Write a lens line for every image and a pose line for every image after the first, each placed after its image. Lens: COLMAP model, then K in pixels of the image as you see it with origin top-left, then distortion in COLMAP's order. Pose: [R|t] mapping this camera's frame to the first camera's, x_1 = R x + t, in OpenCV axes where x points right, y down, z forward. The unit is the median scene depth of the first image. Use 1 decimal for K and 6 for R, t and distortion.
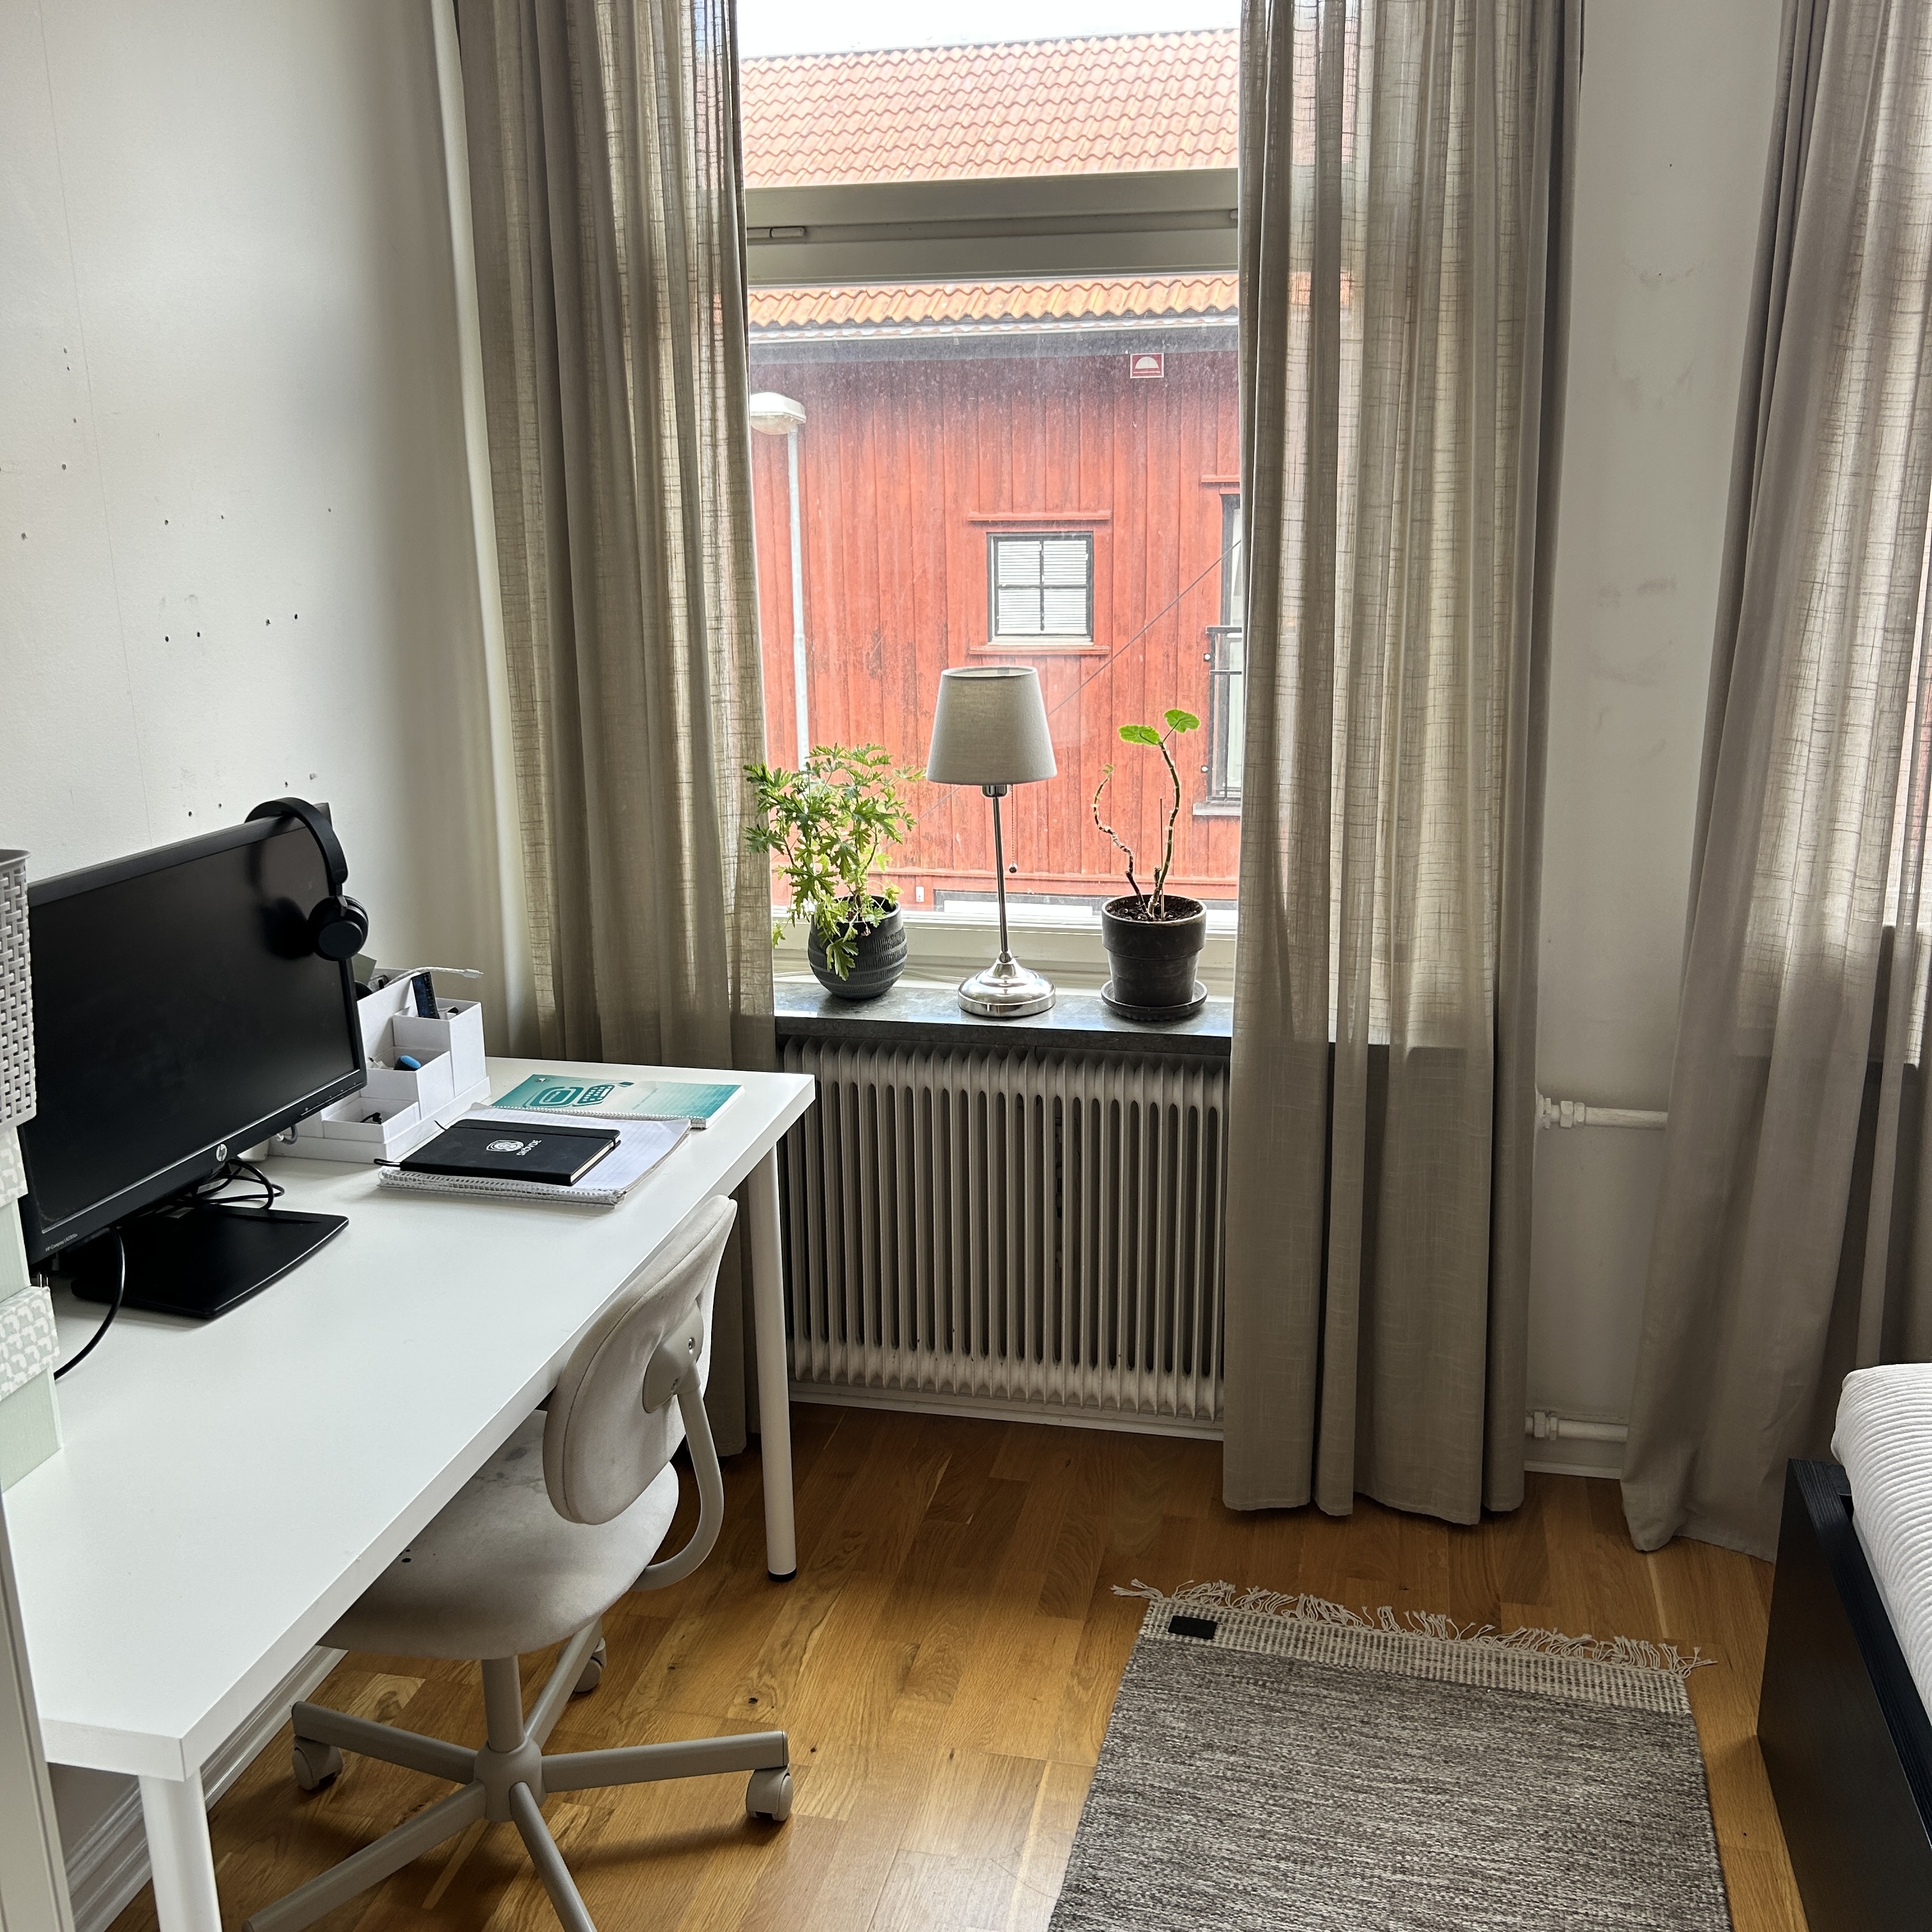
lens RADIAL K [[1943.8, 0, 974.6], [0, 1943.8, 972.4], [0, 0, 1]] dist [0.041171, 0.000000]
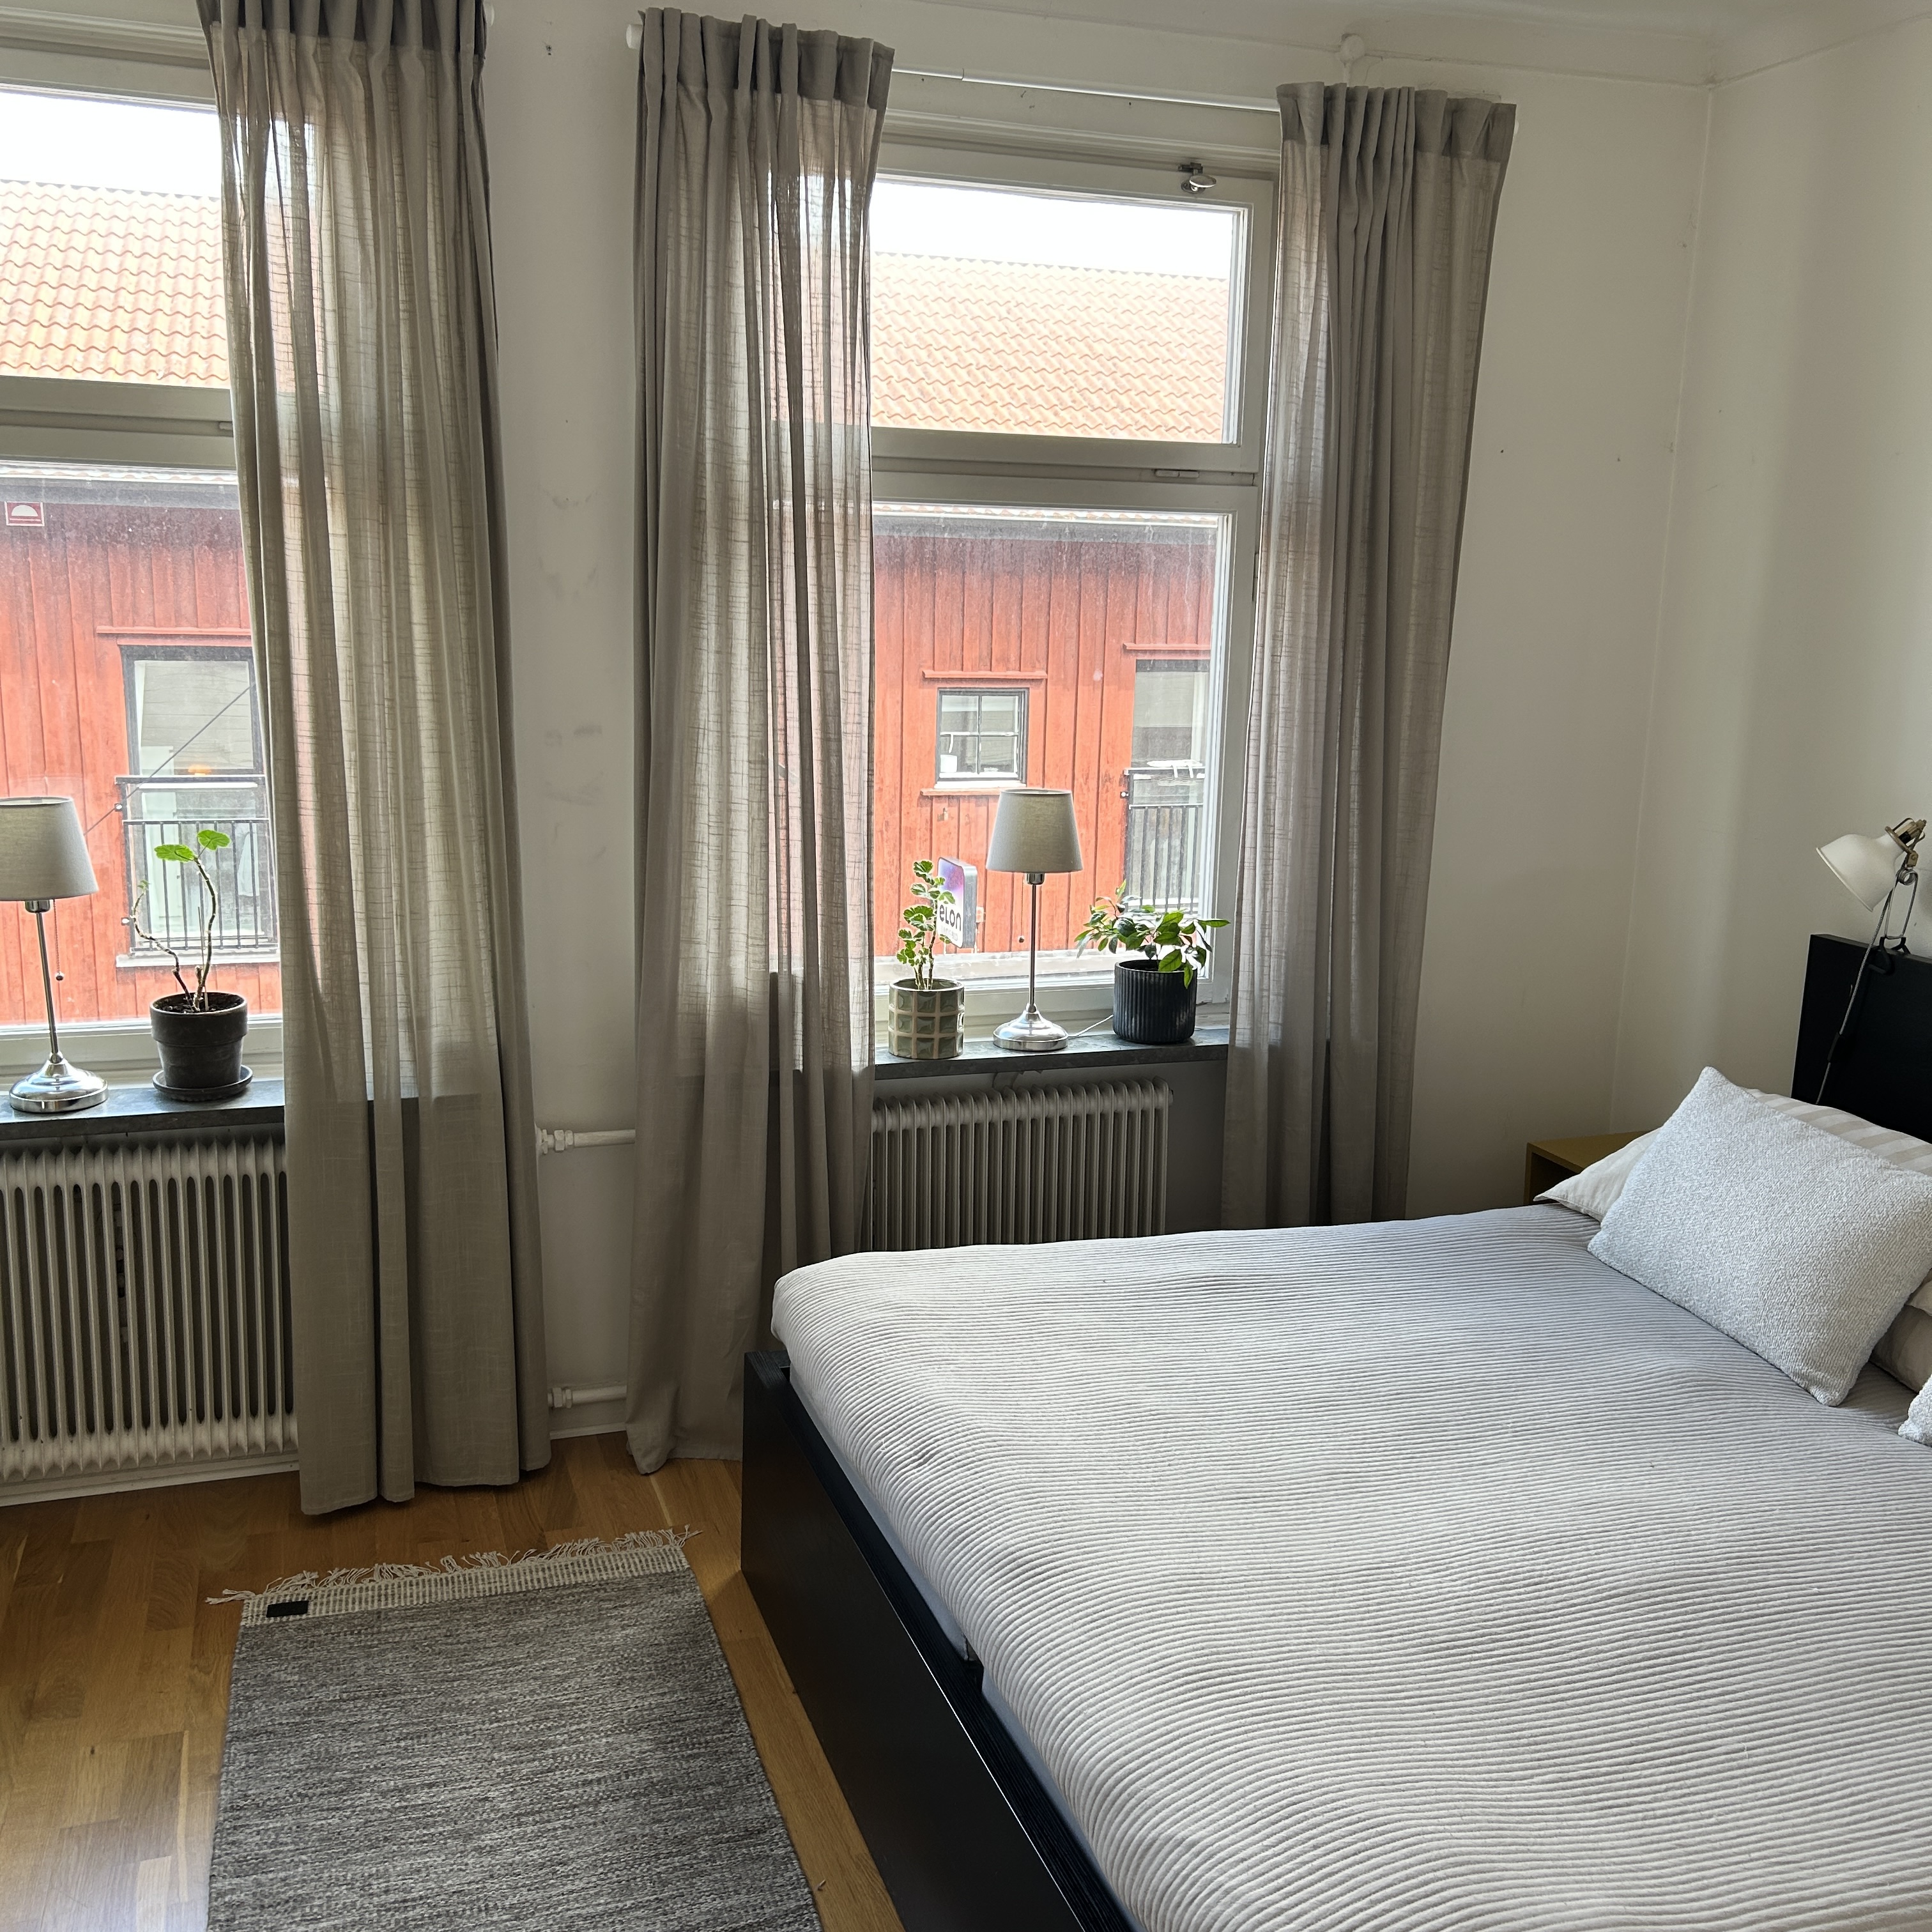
lens RADIAL K [[1943.8, 0, 952.6], [0, 1943.8, 955.1], [0, 0, 1]] dist [0.041171, 0.000000]
pose [[0.859245, -0.059818, 0.508055, -0.119857], [0.103076, 0.993015, -0.057411, 0.055057], [-0.501072, 0.101698, 0.859409, -0.240919]]
